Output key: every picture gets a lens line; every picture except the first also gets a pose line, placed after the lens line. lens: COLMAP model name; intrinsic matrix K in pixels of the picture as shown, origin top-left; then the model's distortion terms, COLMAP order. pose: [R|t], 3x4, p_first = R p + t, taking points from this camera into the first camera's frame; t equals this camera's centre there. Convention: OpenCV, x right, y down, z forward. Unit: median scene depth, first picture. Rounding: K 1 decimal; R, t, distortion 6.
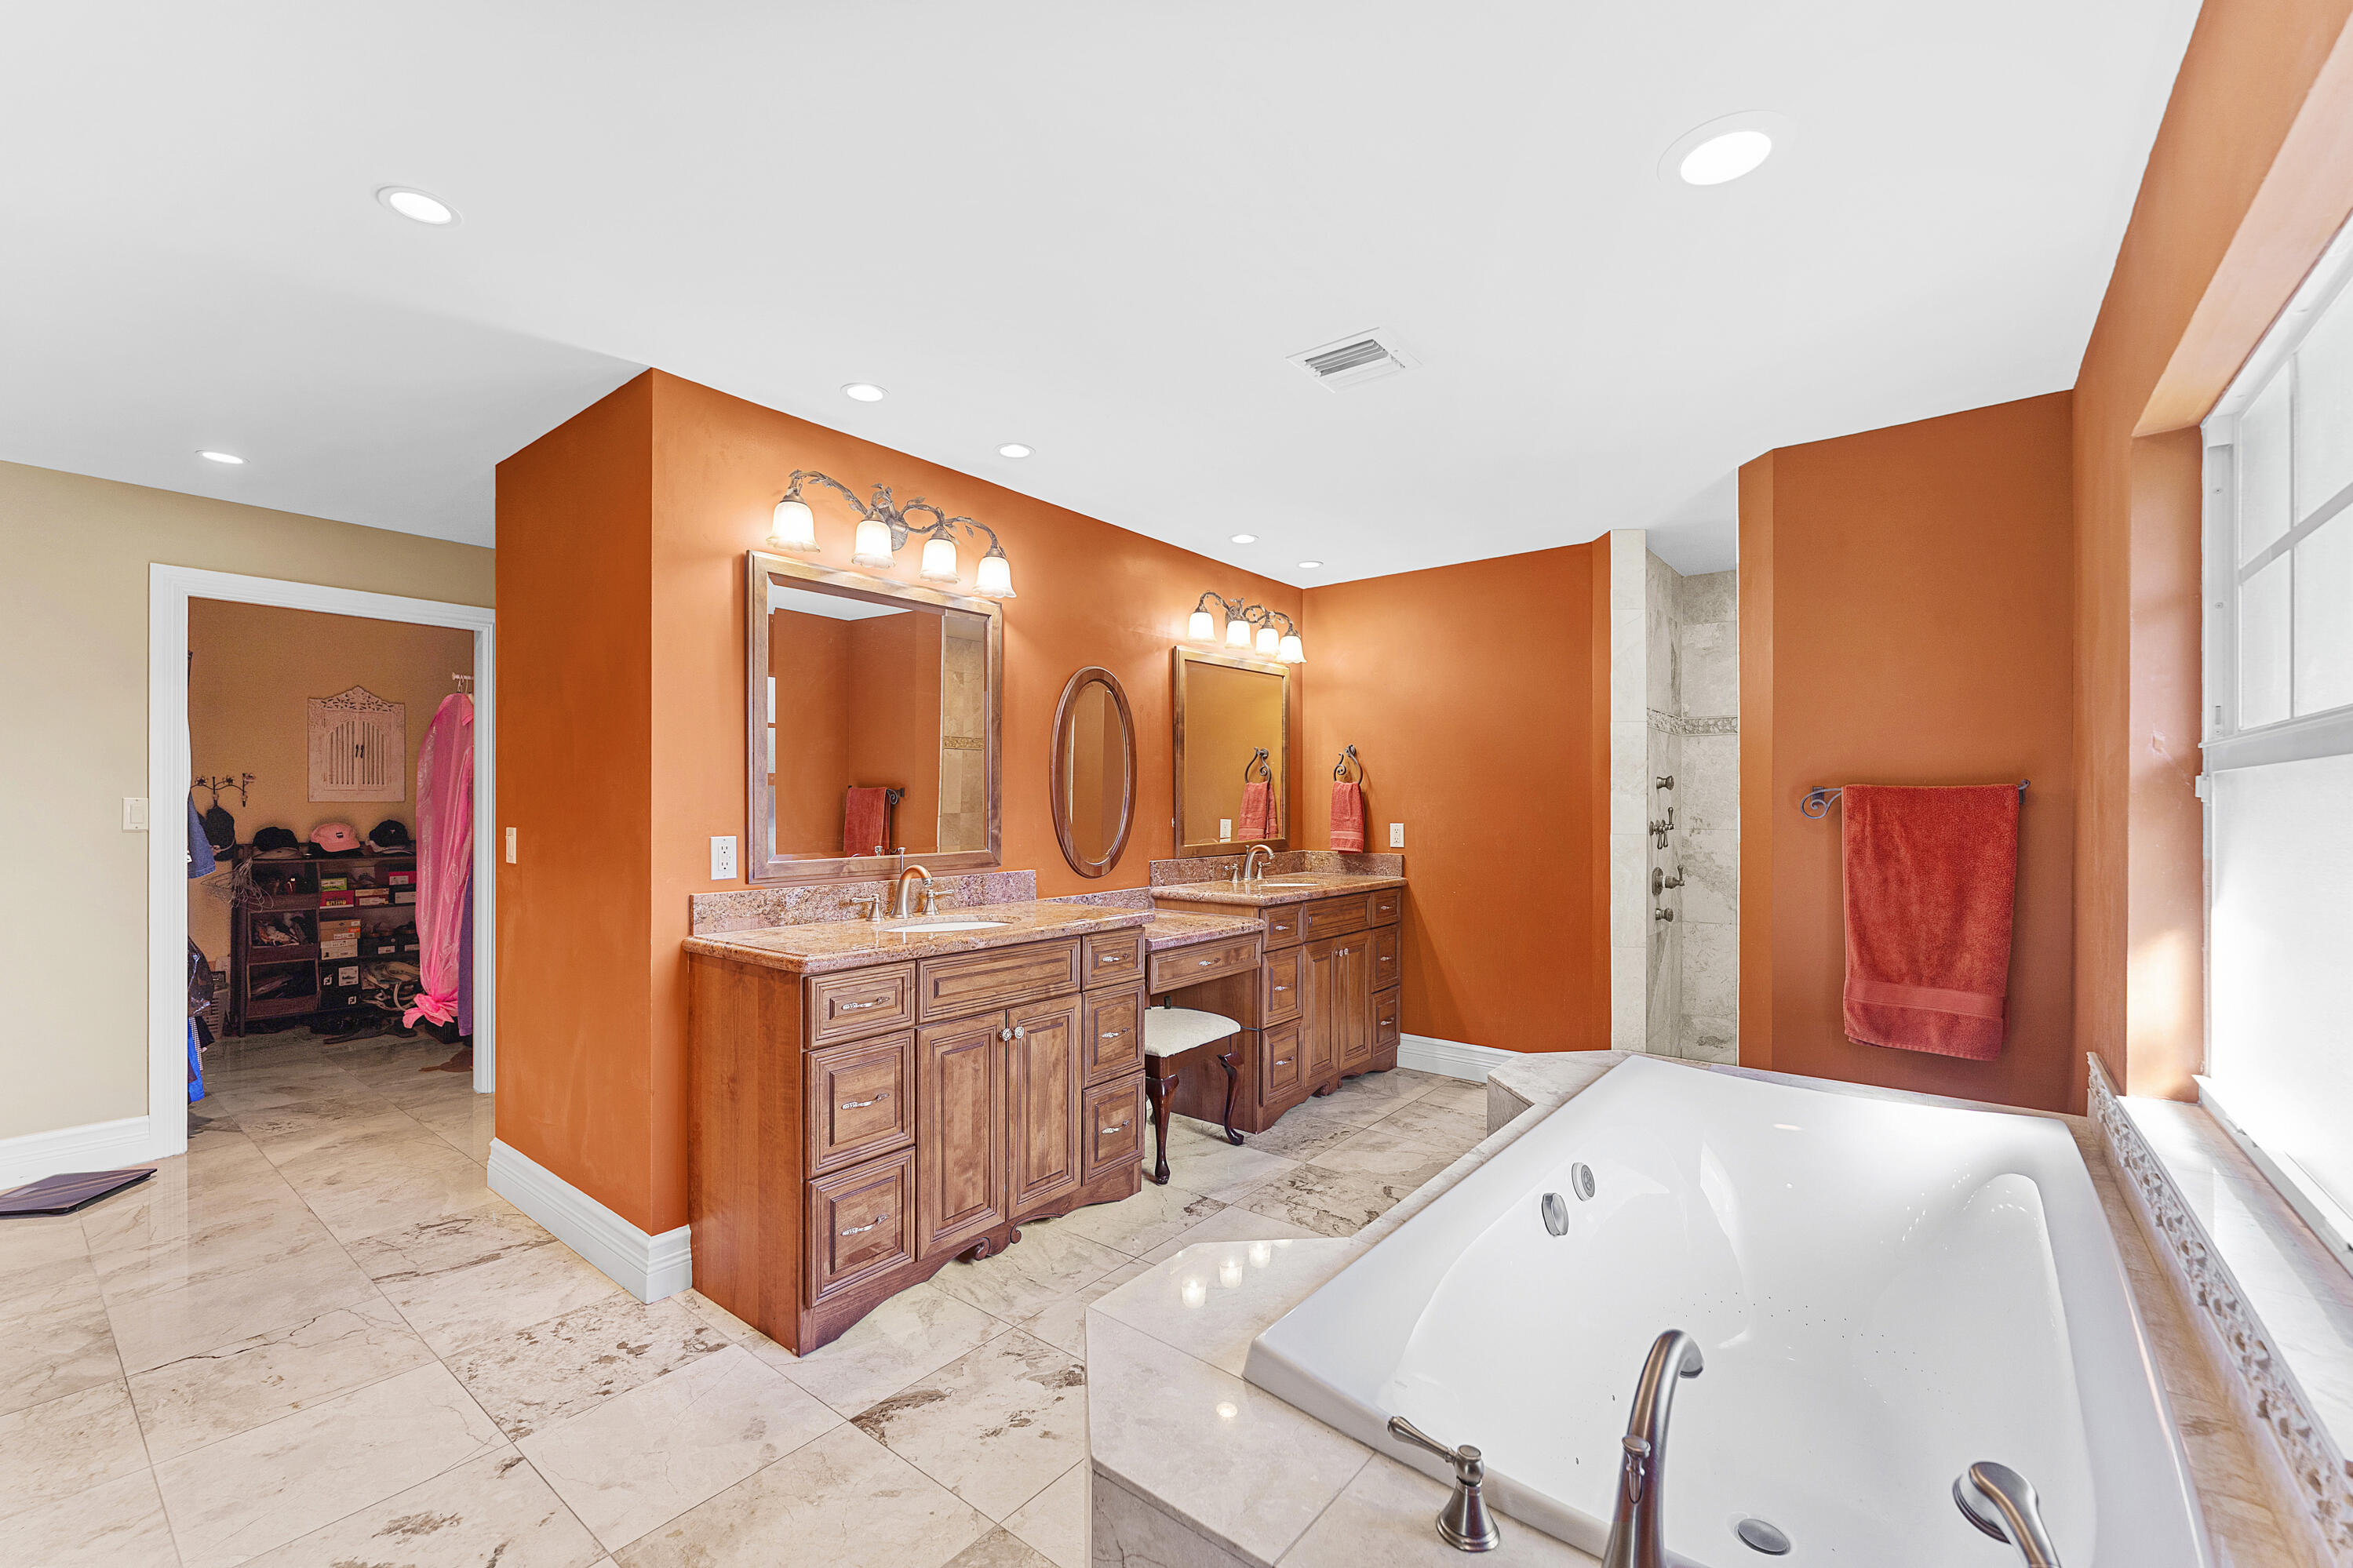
lens RADIAL K [[961.8, 0, 1168.1], [0, 961.8, 801.6], [0, 0, 1]] dist [-0.002518, 0.000297]
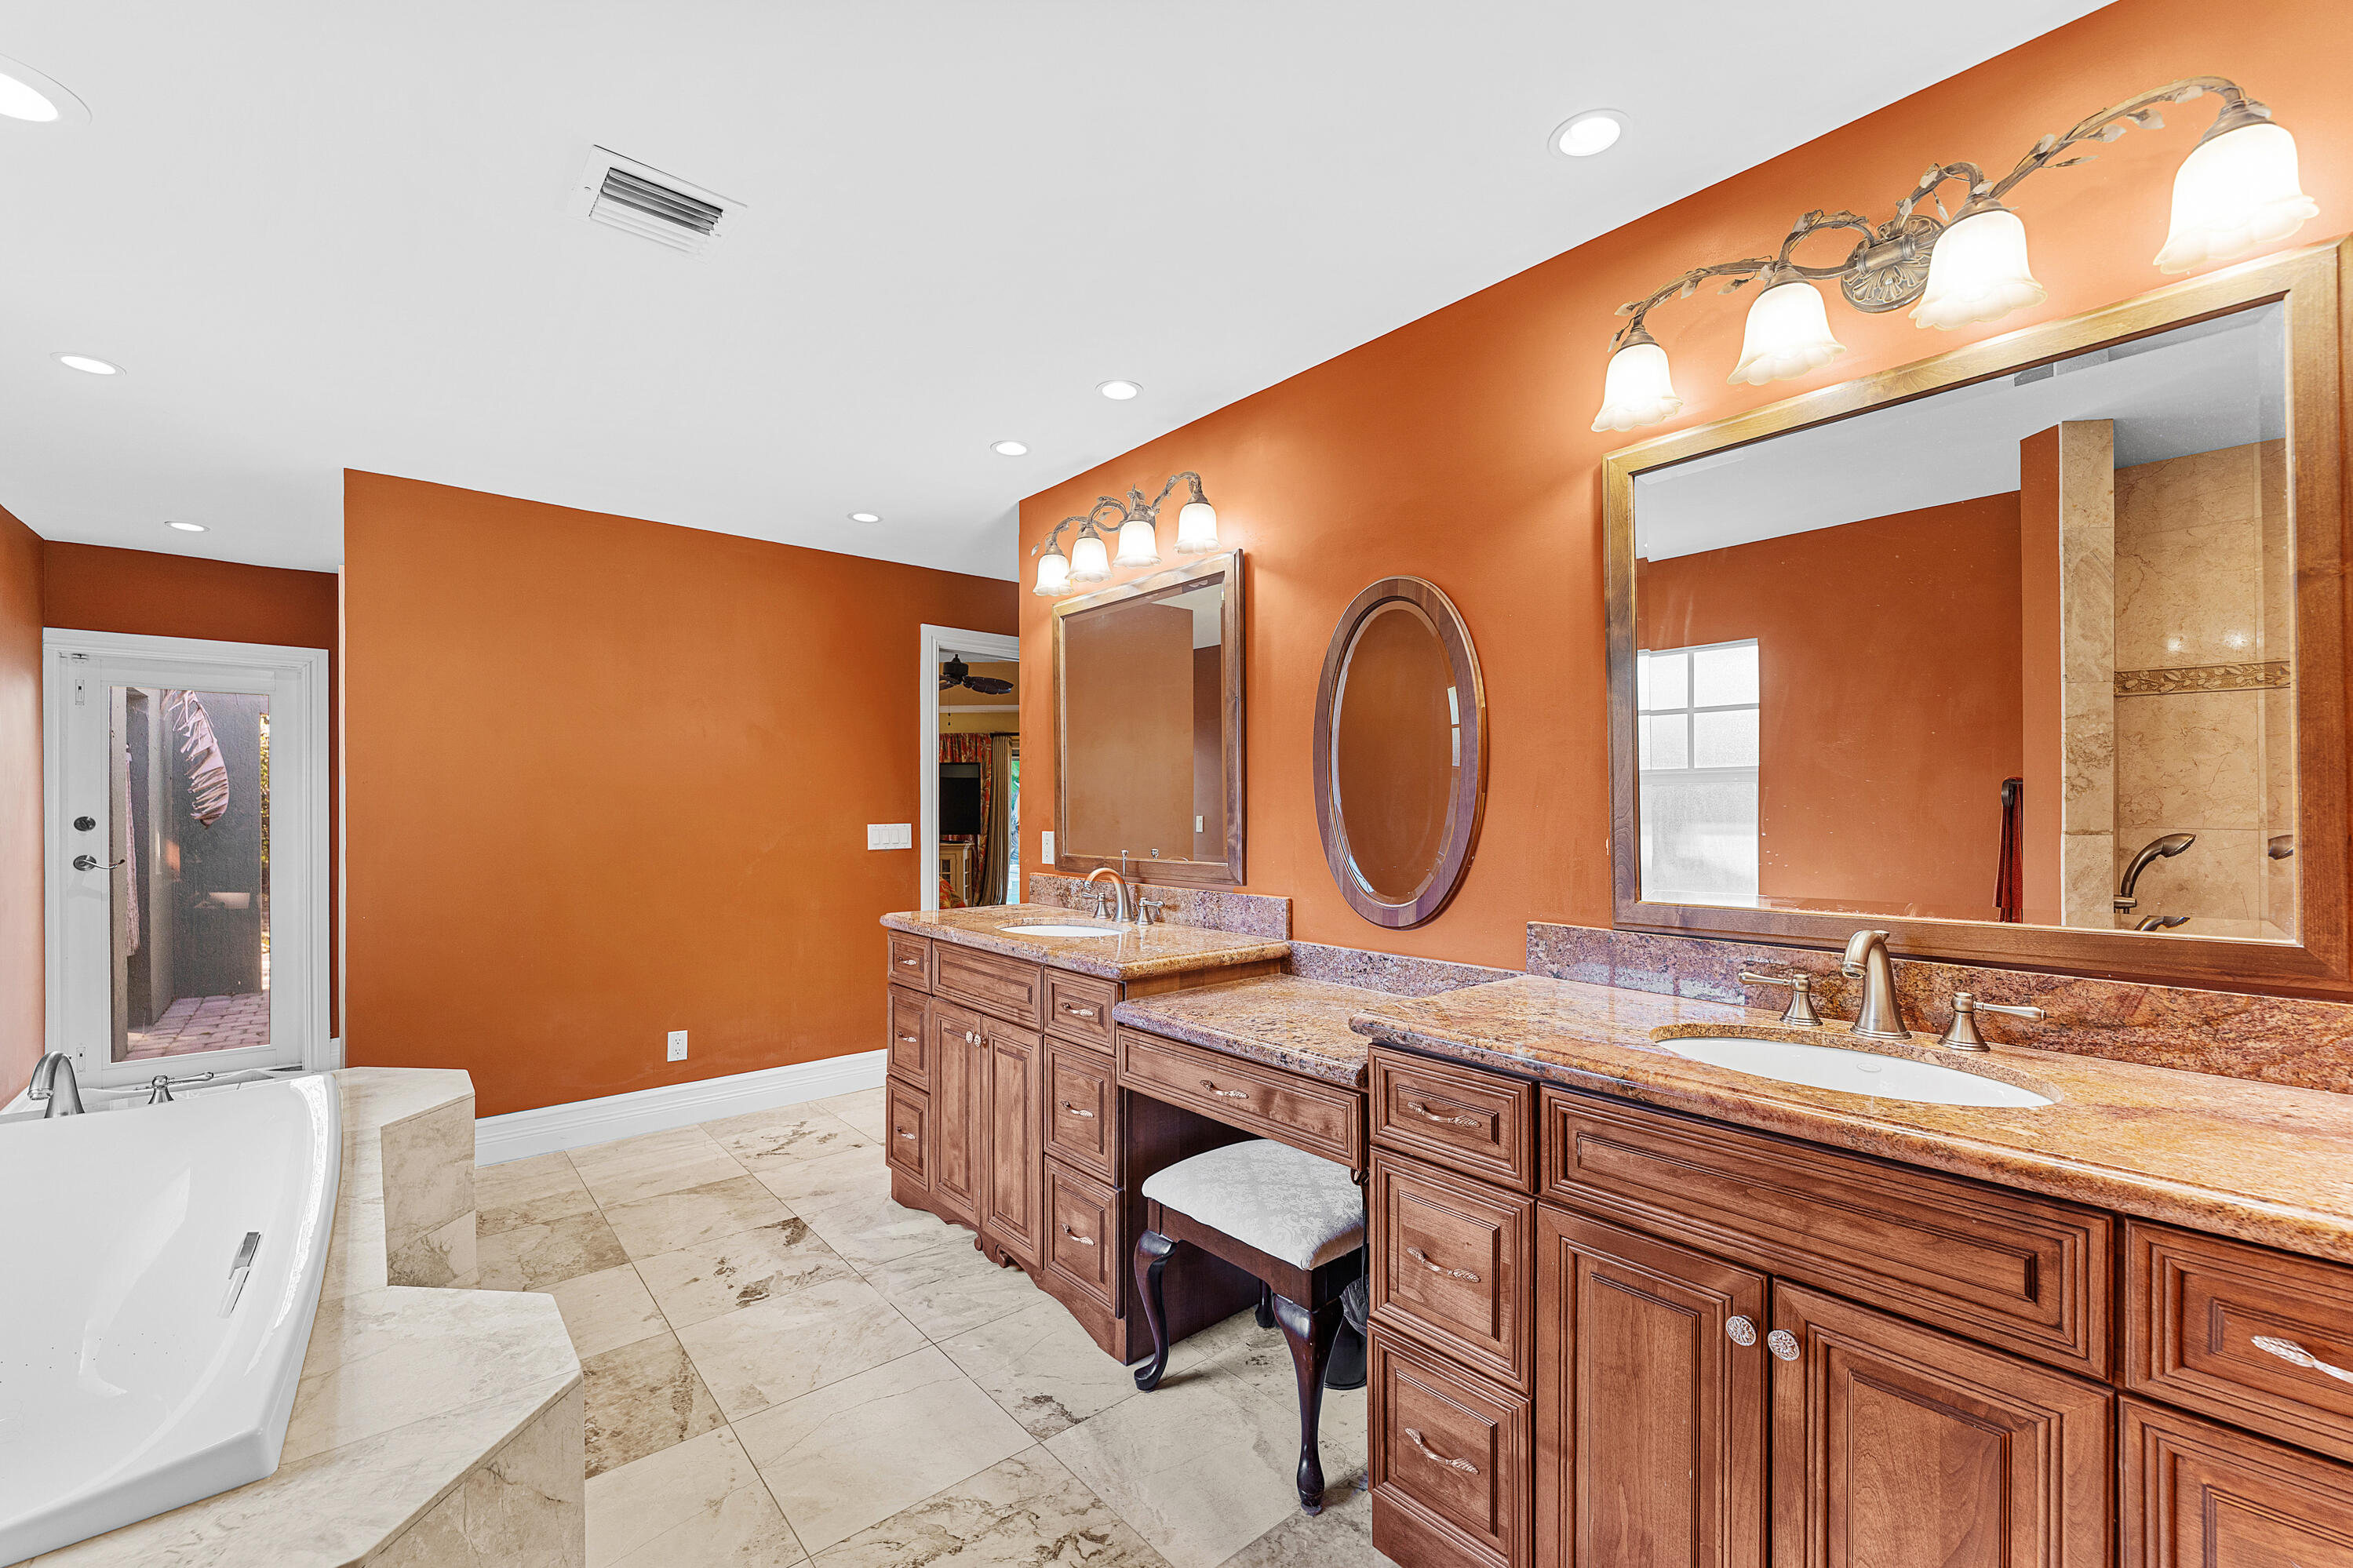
lens RADIAL K [[961.8, 0, 1183.1], [0, 961.8, 795.9], [0, 0, 1]] dist [-0.002518, 0.000297]
pose [[-0.187691, -0.009906, -0.982178, 0.711740], [0.005587, 0.999922, -0.011153, 0.002474], [0.982212, -0.007581, -0.187621, 1.286198]]
